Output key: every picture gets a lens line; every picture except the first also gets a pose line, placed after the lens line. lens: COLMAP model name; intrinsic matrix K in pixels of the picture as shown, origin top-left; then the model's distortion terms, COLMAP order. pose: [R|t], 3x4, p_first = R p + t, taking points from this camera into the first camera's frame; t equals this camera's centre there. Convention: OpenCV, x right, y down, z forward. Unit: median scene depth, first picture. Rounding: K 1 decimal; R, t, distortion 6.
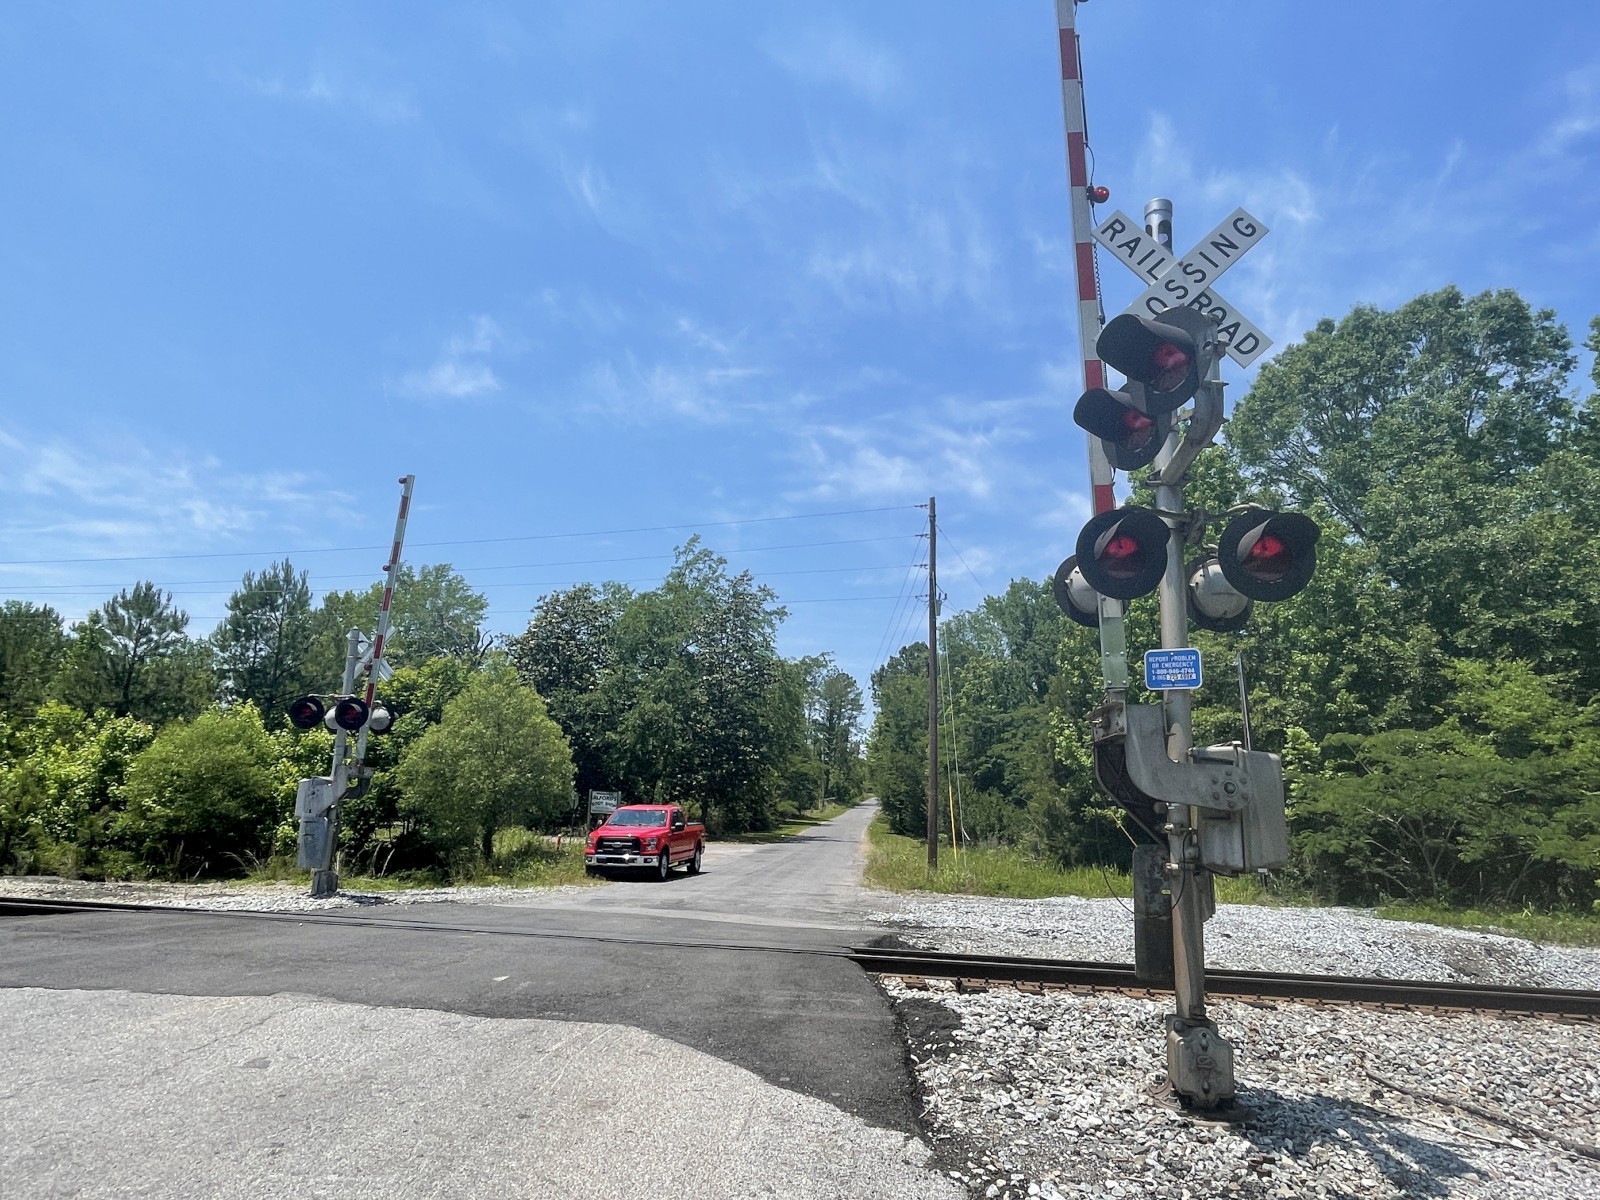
lens RADIAL K [[943.3, 0, 805.6], [0, 943.3, 596.4], [0, 0, 1]] dist [0.002930, -0.002843]
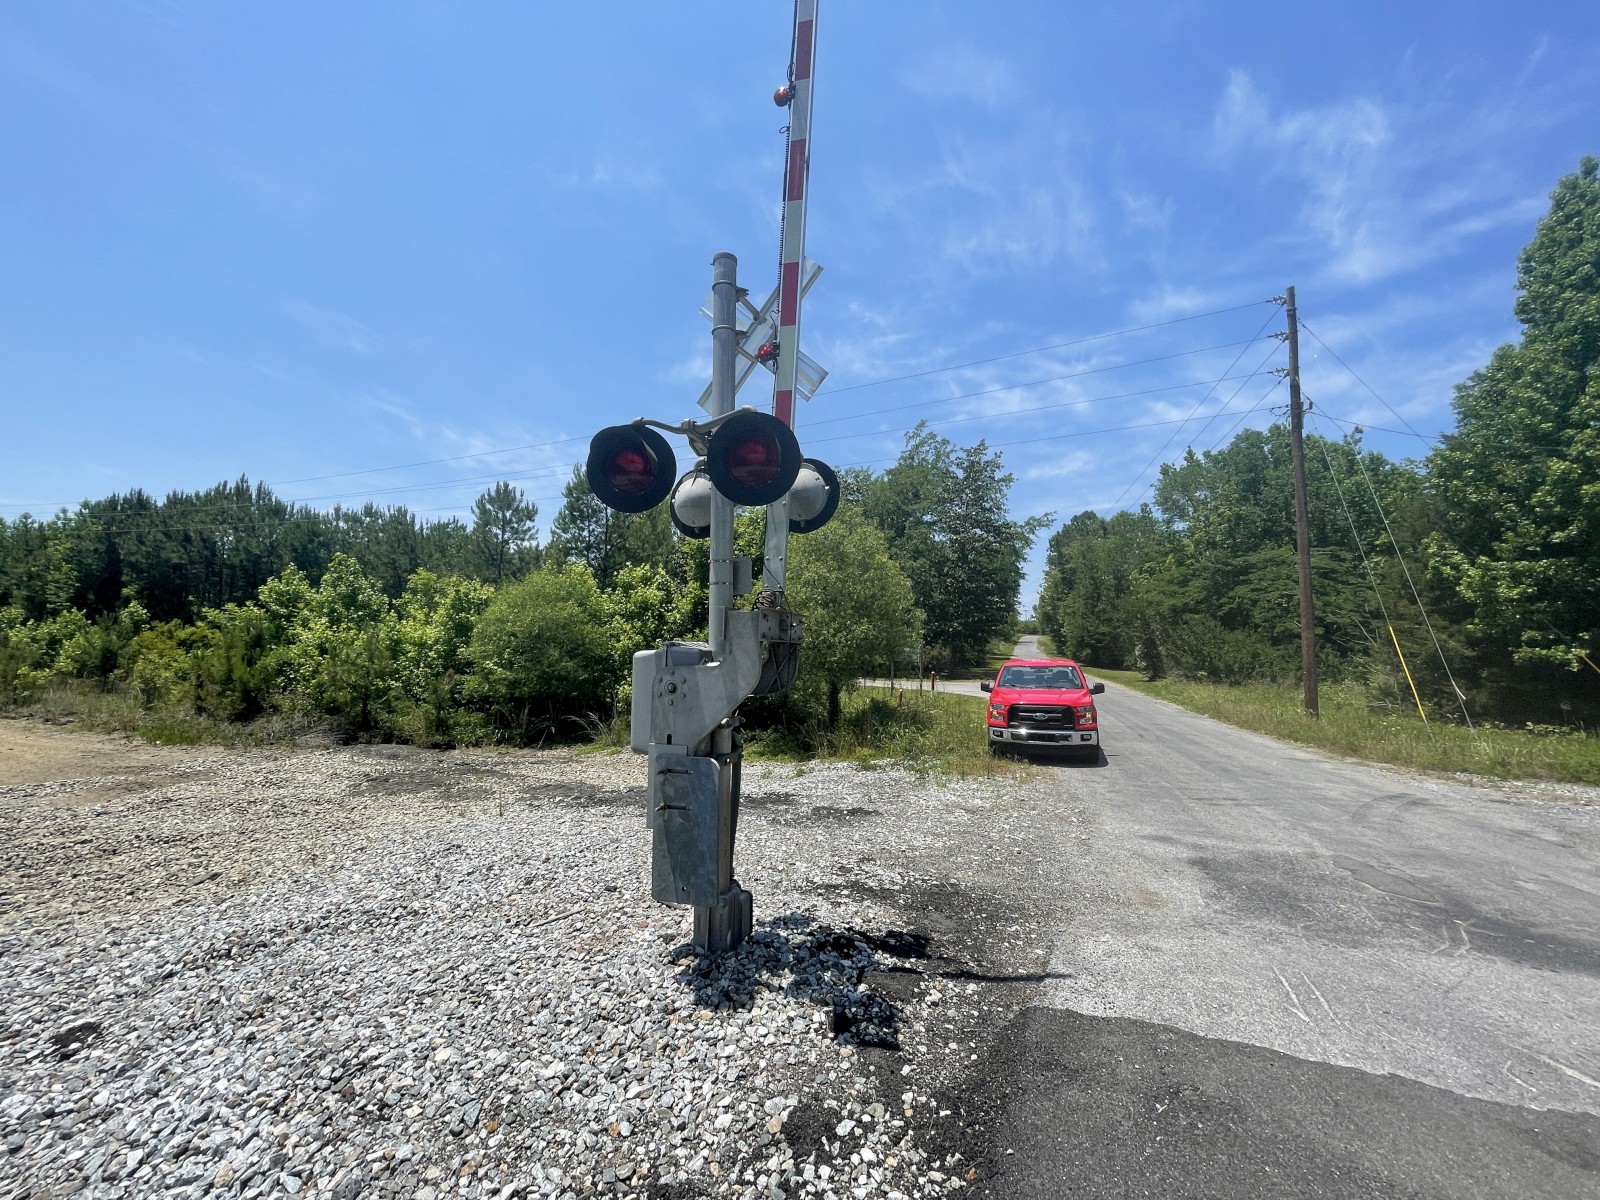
lens RADIAL K [[644.8, 0, 809.4], [0, 644.8, 597.5], [0, 0, 1]] dist [0.000371, -0.001475]
pose [[0.975545, -0.036076, -0.216818, -0.155186], [0.067275, 0.988104, 0.138290, 0.053950], [0.209249, -0.149495, 0.966367, 0.291131]]
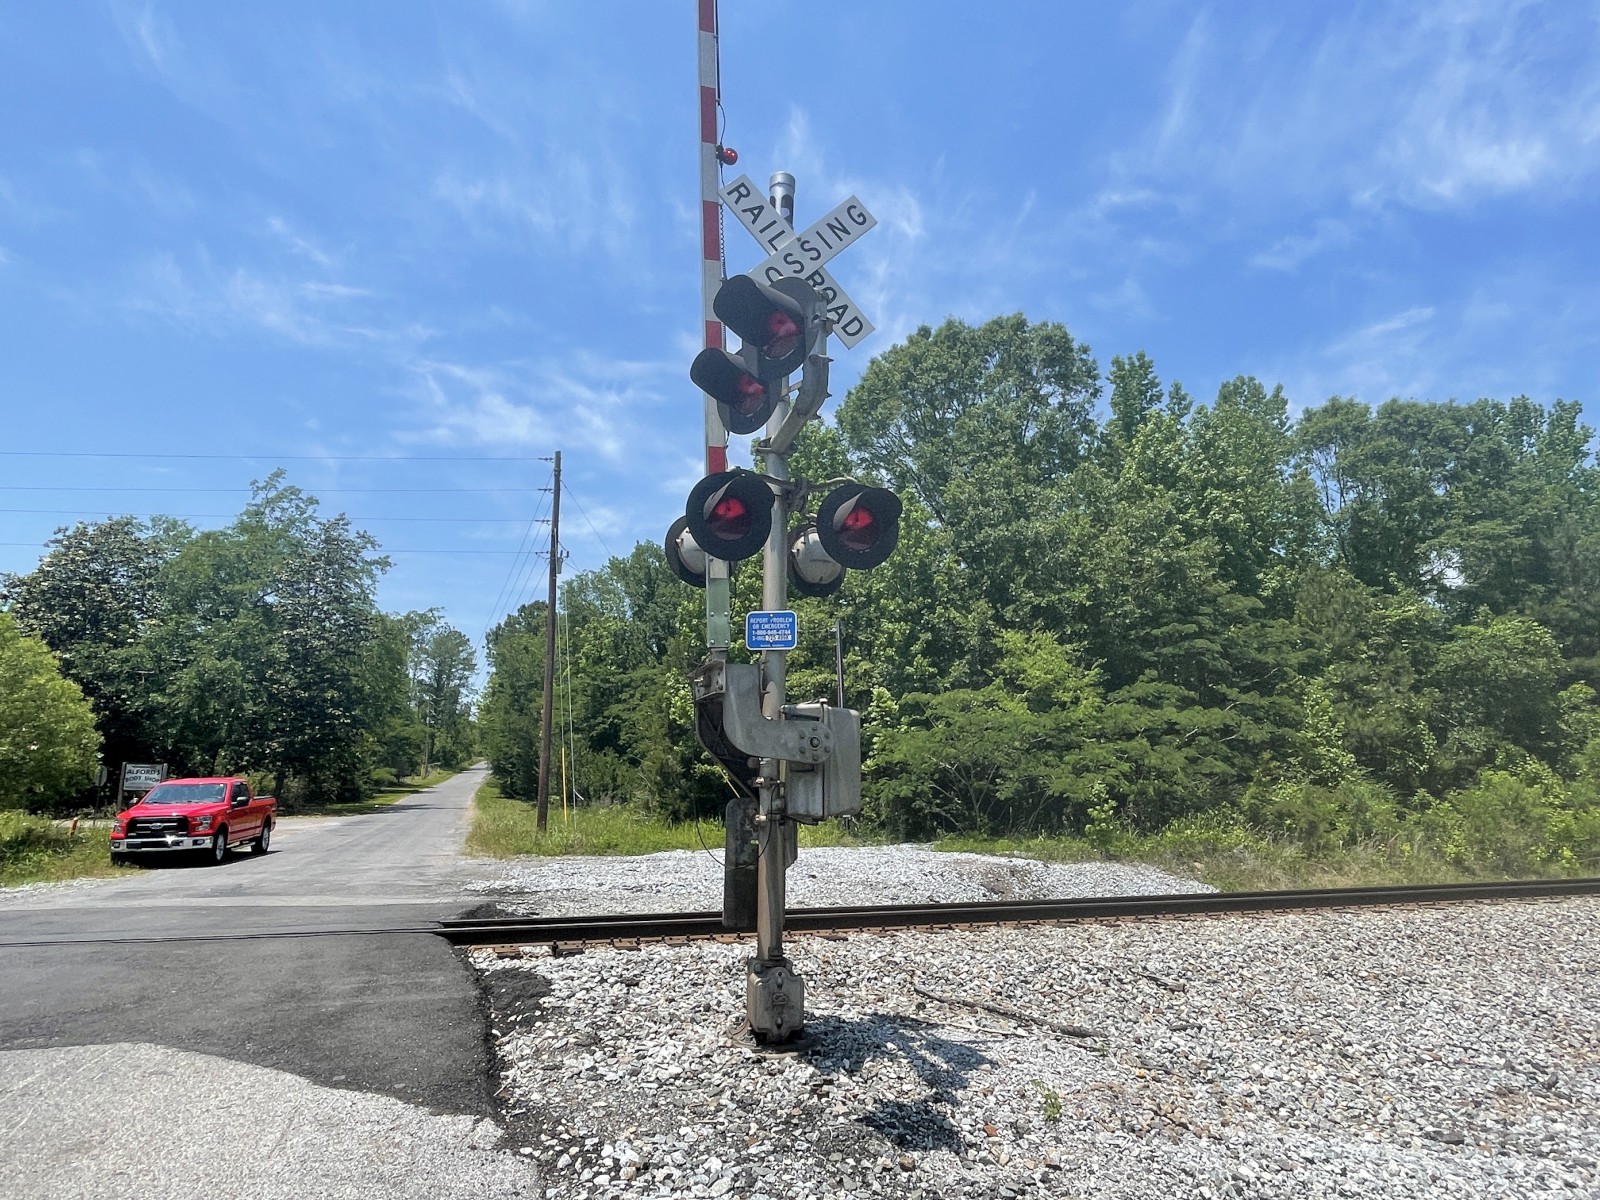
lens RADIAL K [[943.3, 0, 807.2], [0, 943.3, 596.5], [0, 0, 1]] dist [0.002930, -0.002843]
pose [[0.922382, 0.036505, 0.384549, 0.003090], [-0.052253, 0.998166, 0.030580, 0.000783], [-0.382727, -0.048300, 0.922598, 0.003421]]
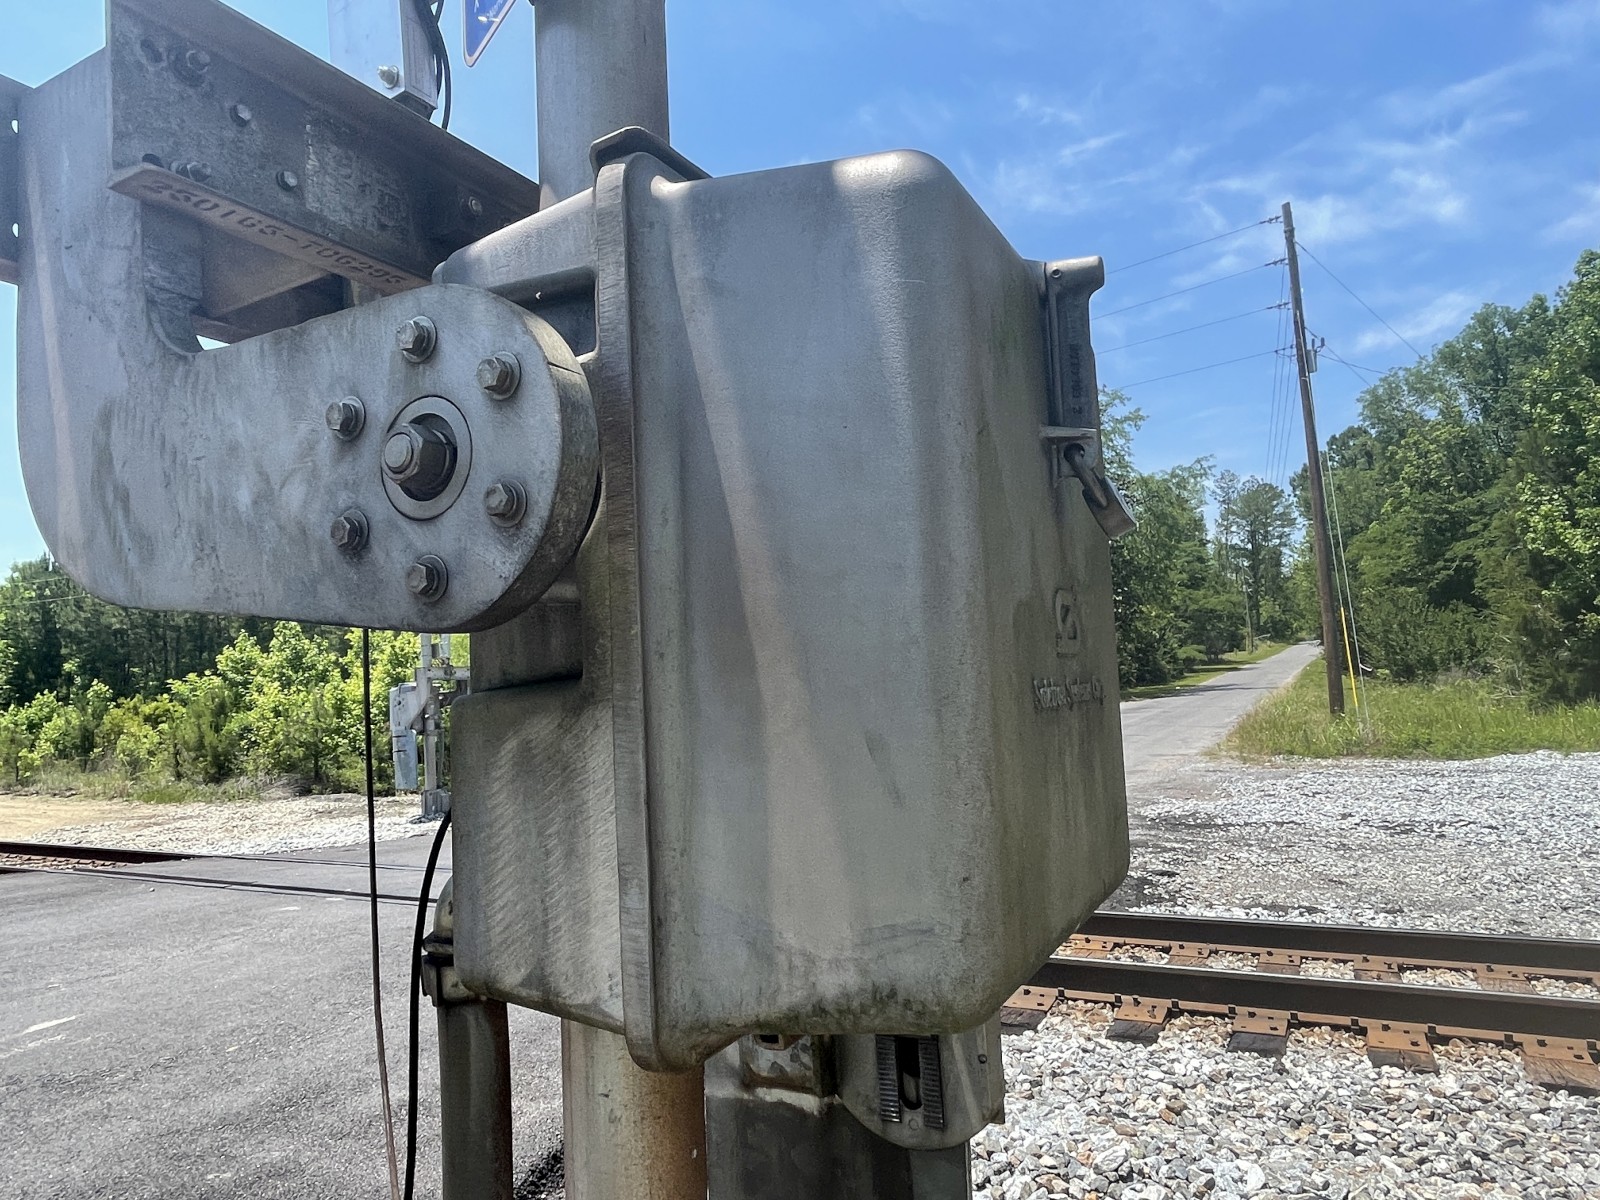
lens RADIAL K [[1043.4, 0, 803.8], [0, 1043.4, 606.4], [0, 0, 1]] dist [0.007725, -0.007298]
pose [[0.915172, -0.113812, -0.386661, 0.067479], [0.173830, 0.976954, 0.123870, 0.026294], [0.363652, -0.180576, 0.913865, 0.108455]]
